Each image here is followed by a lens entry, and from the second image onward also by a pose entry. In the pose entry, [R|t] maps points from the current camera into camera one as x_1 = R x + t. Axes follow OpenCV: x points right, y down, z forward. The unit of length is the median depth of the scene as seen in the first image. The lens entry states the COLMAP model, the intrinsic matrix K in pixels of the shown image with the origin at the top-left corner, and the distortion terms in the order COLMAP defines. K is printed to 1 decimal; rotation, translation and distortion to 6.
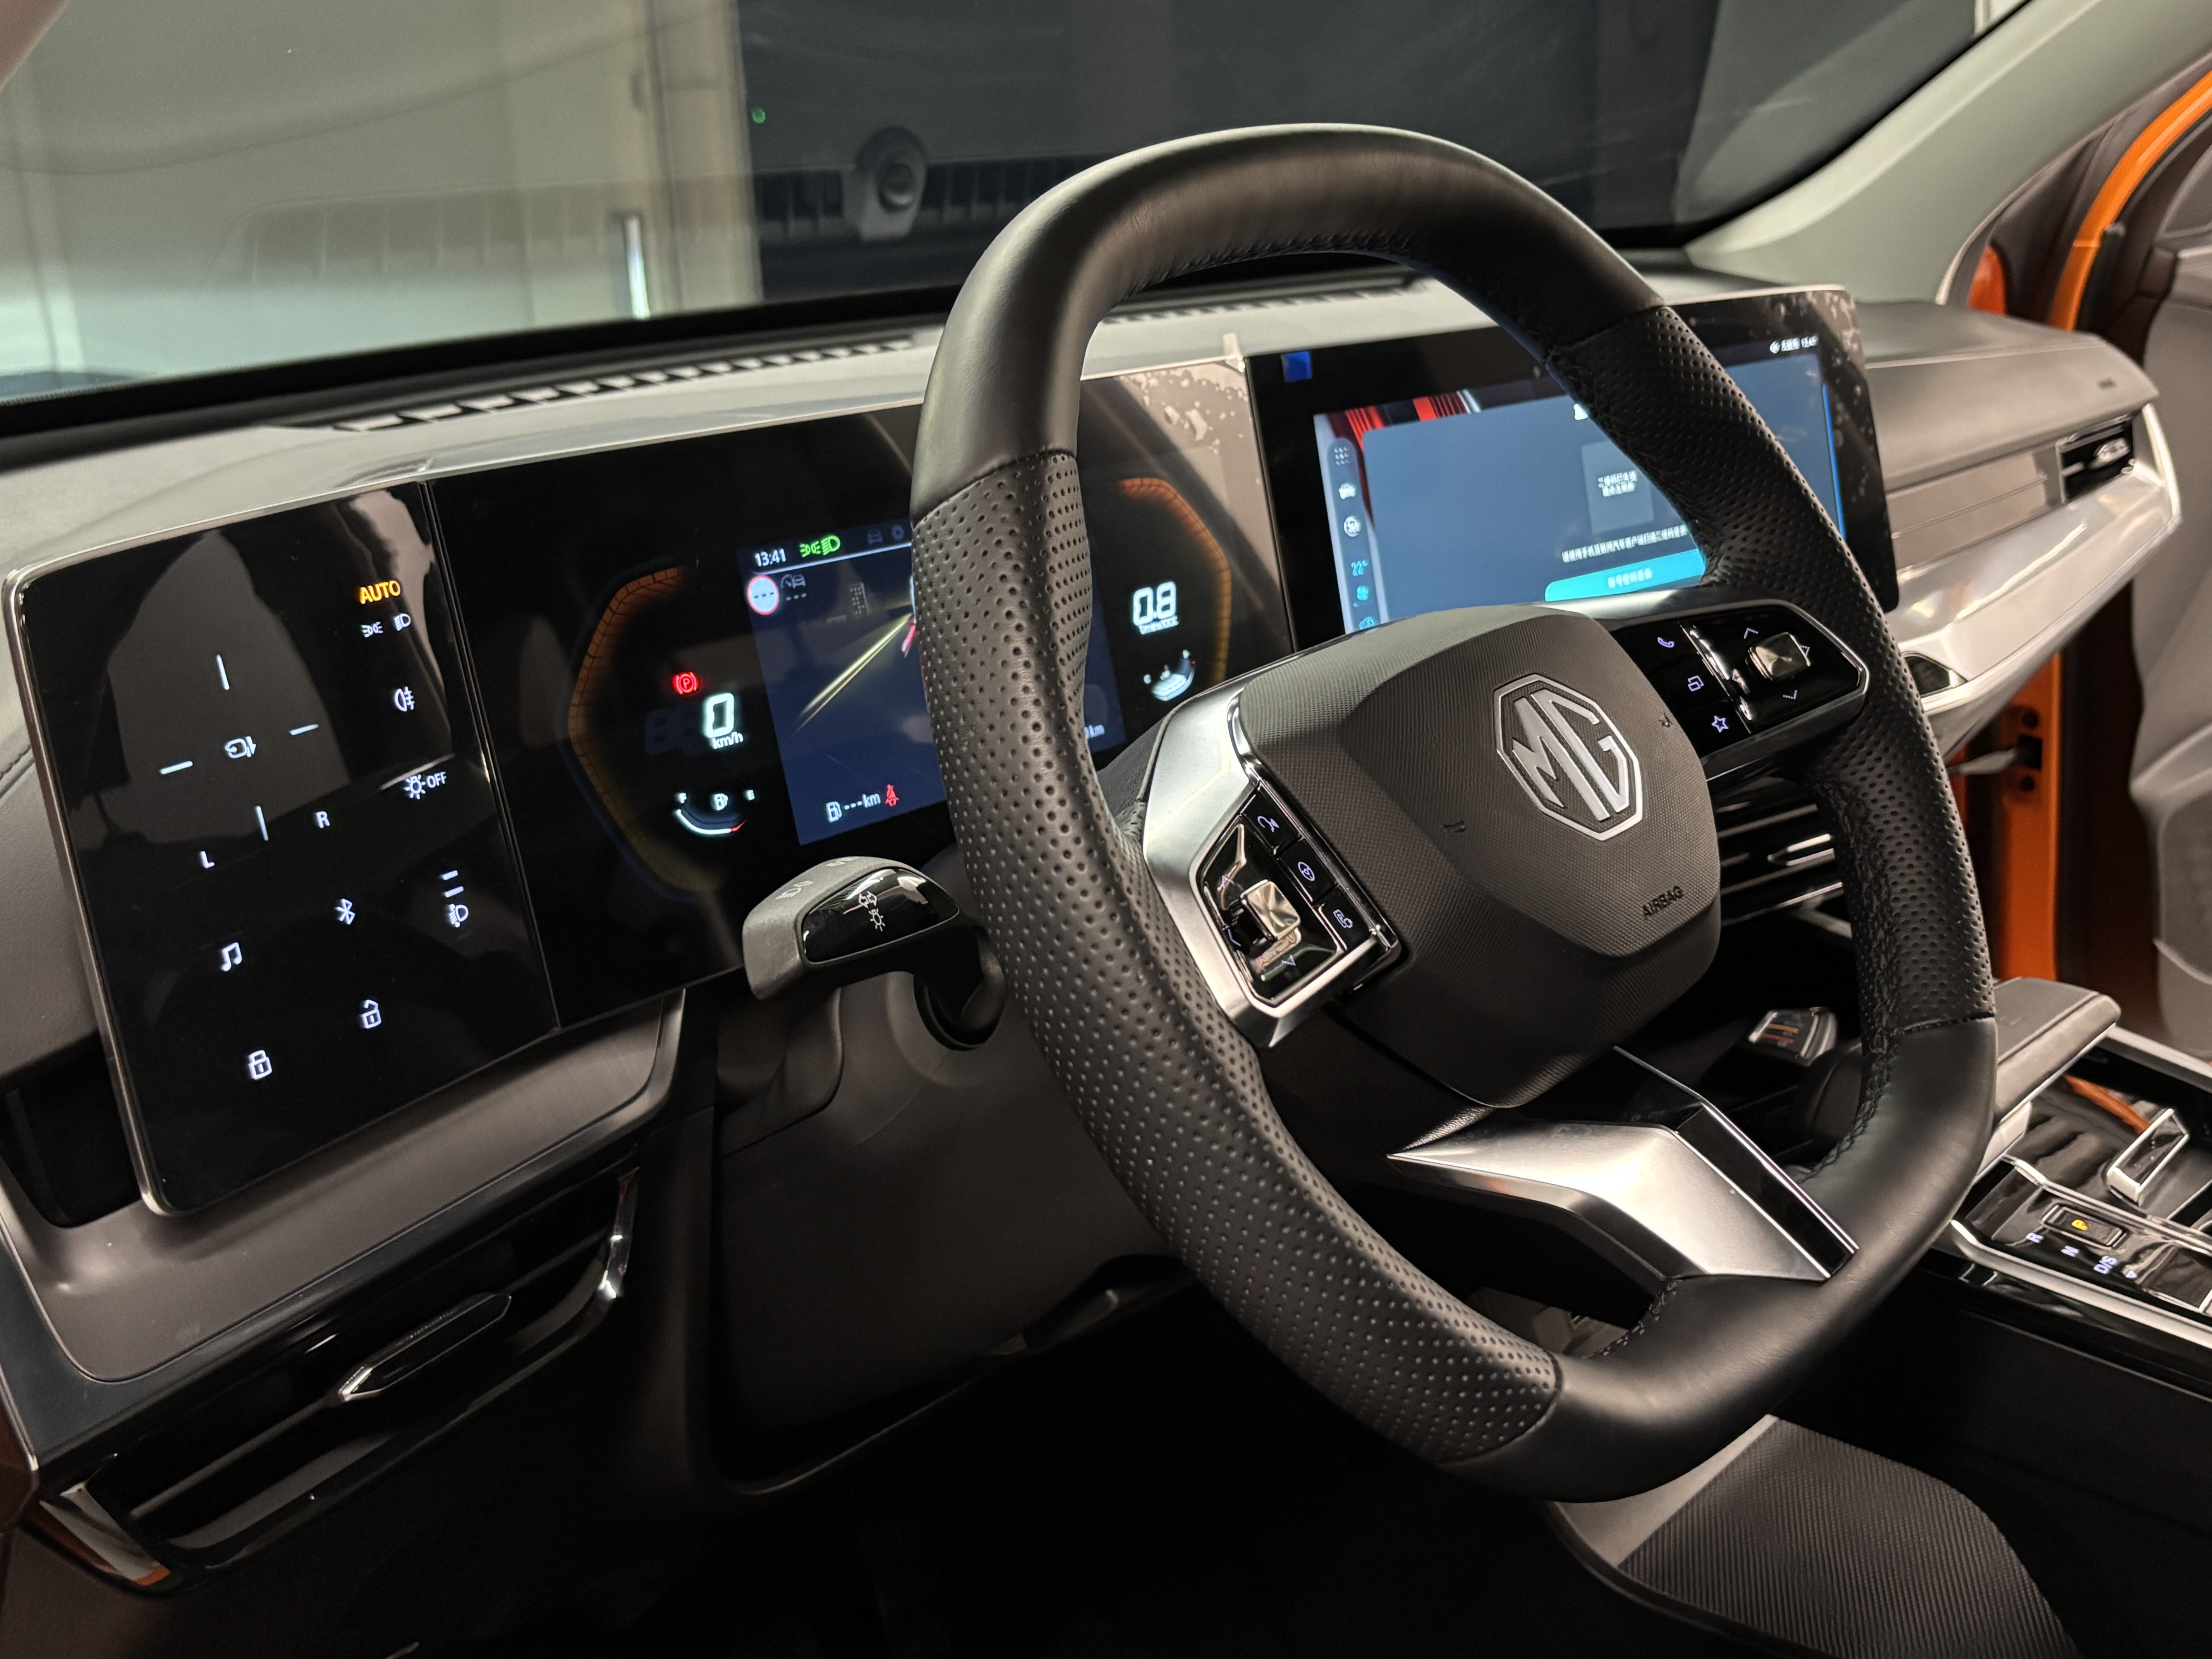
lens RADIAL K [[2277.0, 0, 1100.1], [0, 2277.0, 830.6], [0, 0, 1]] dist [0.066465, 0.000000]
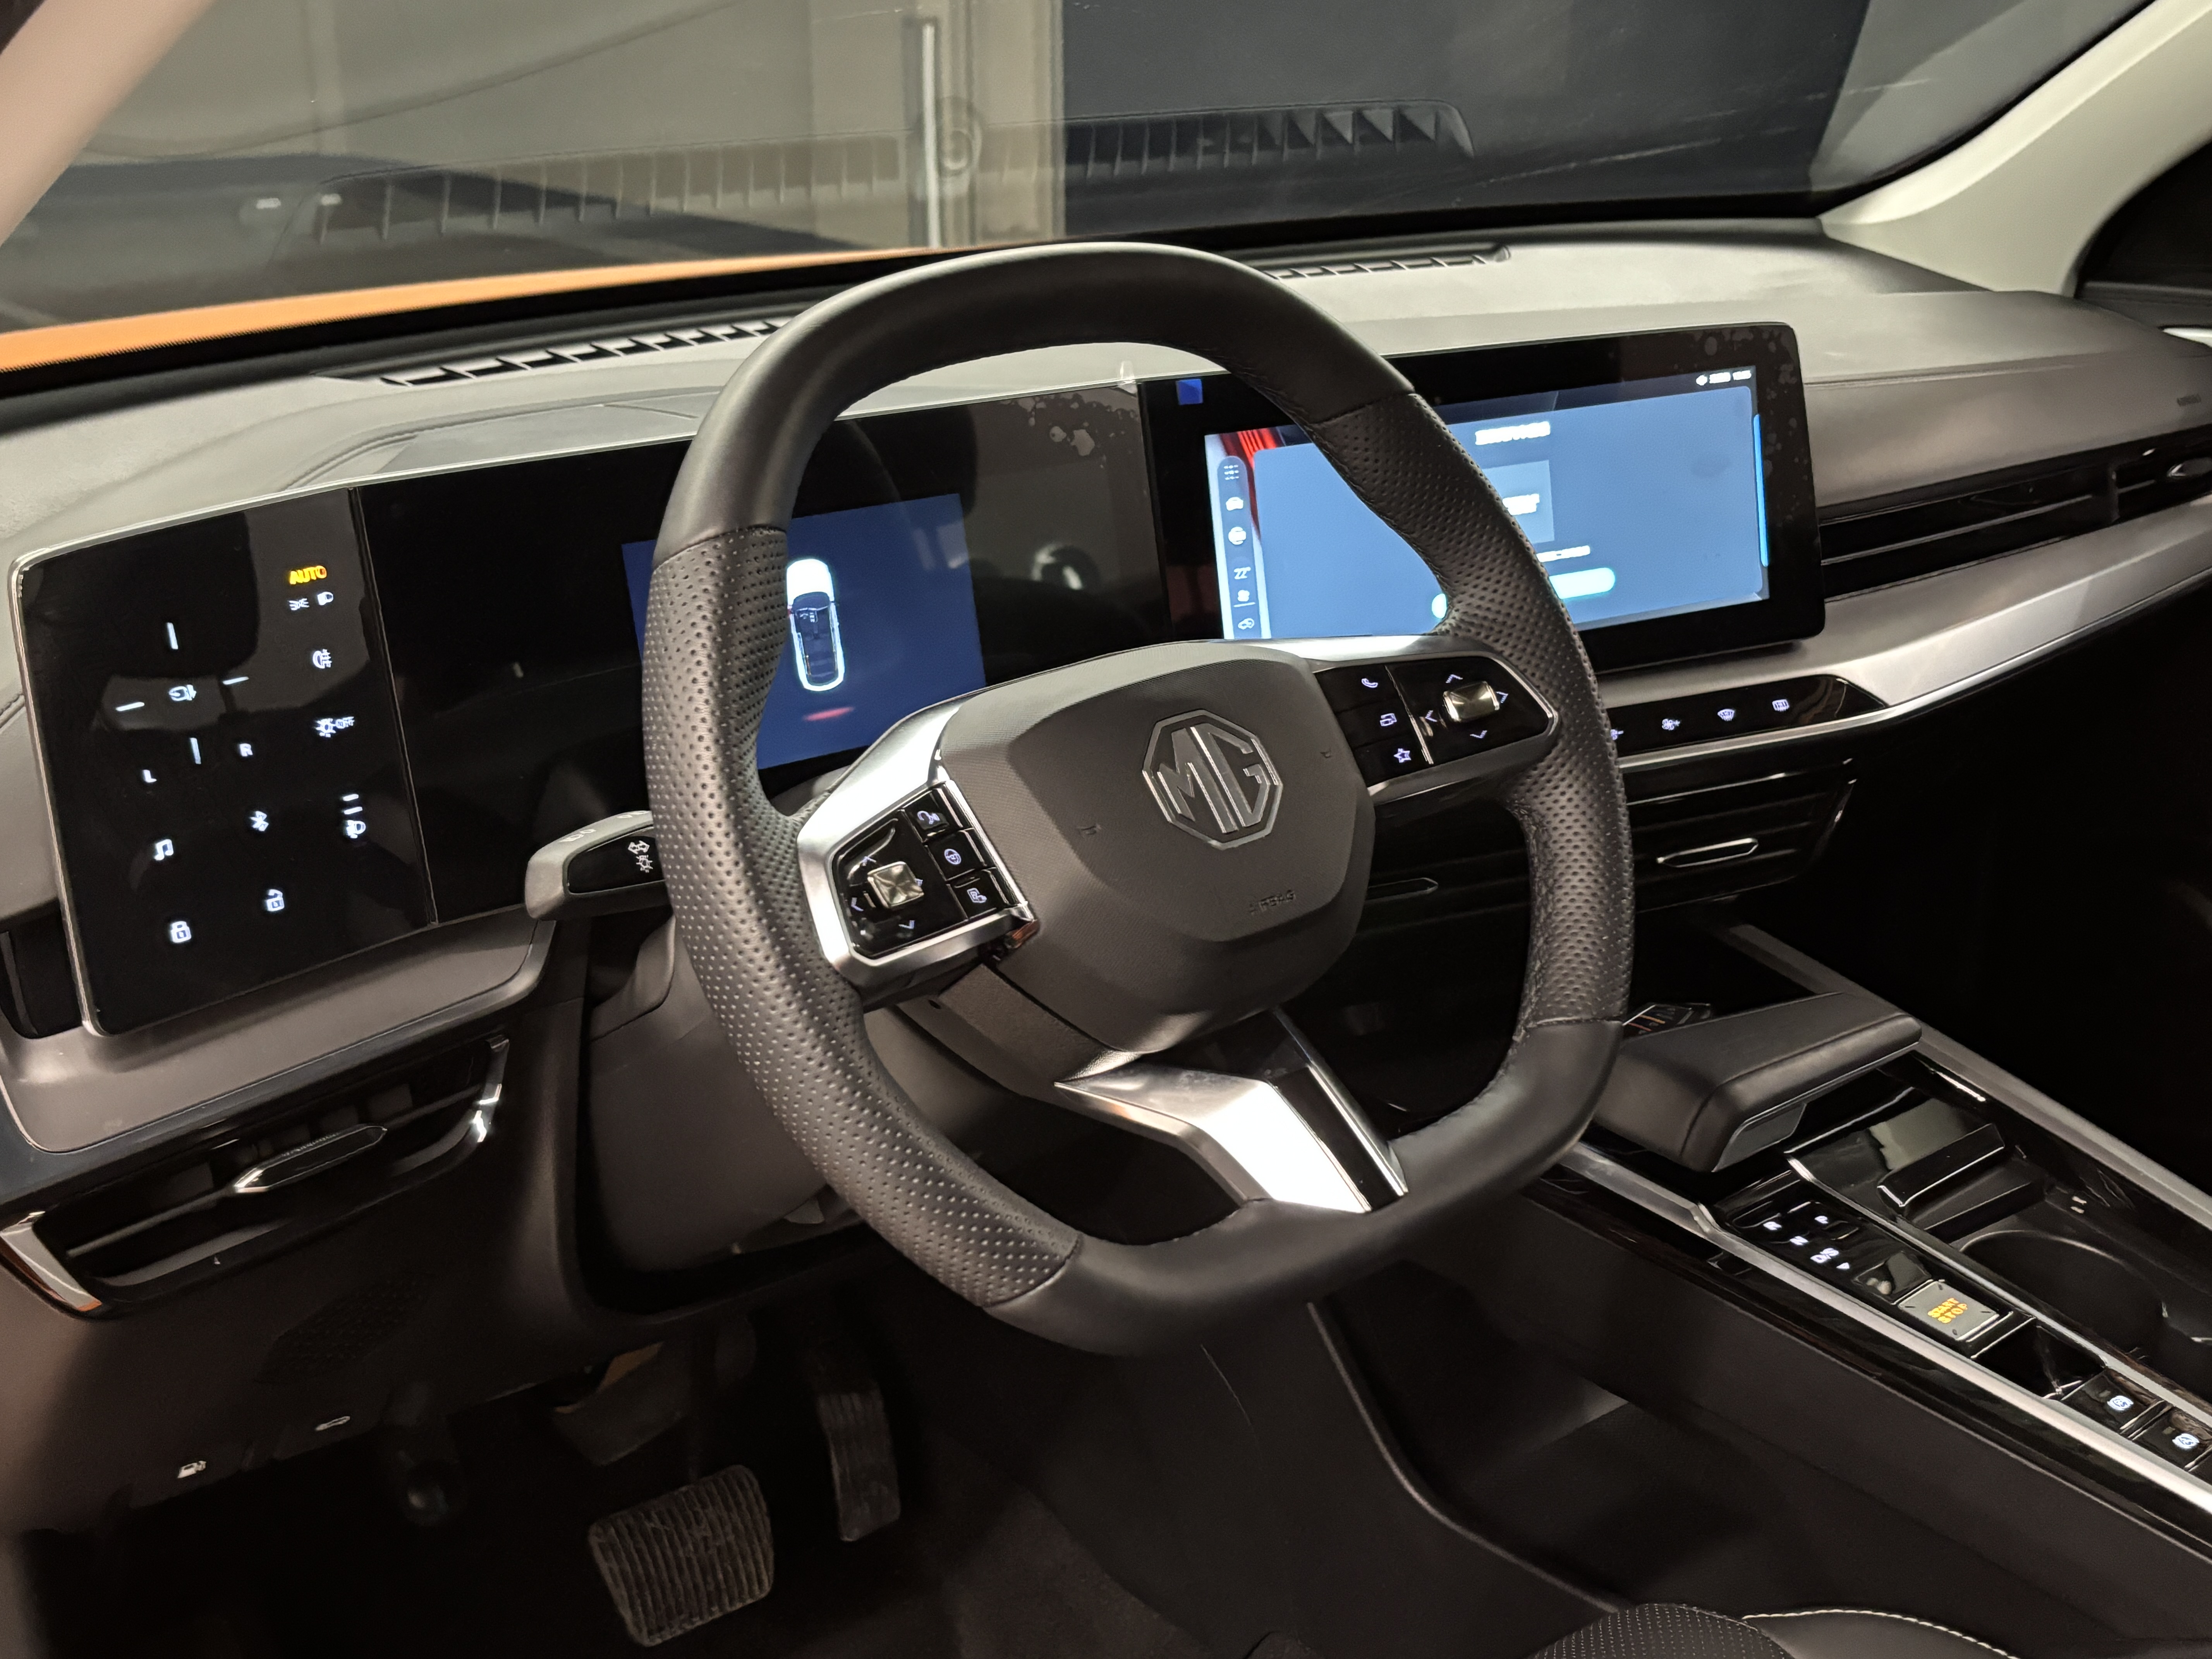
lens RADIAL K [[2605.3, 0, 1115.3], [0, 2605.3, 838.4], [0, 0, 1]] dist [0.100512, 0.000000]
pose [[0.988449, 0.085235, -0.125316, 0.325060], [-0.079441, 0.995558, 0.050538, -0.066110], [0.129066, -0.039999, 0.990829, -0.403554]]
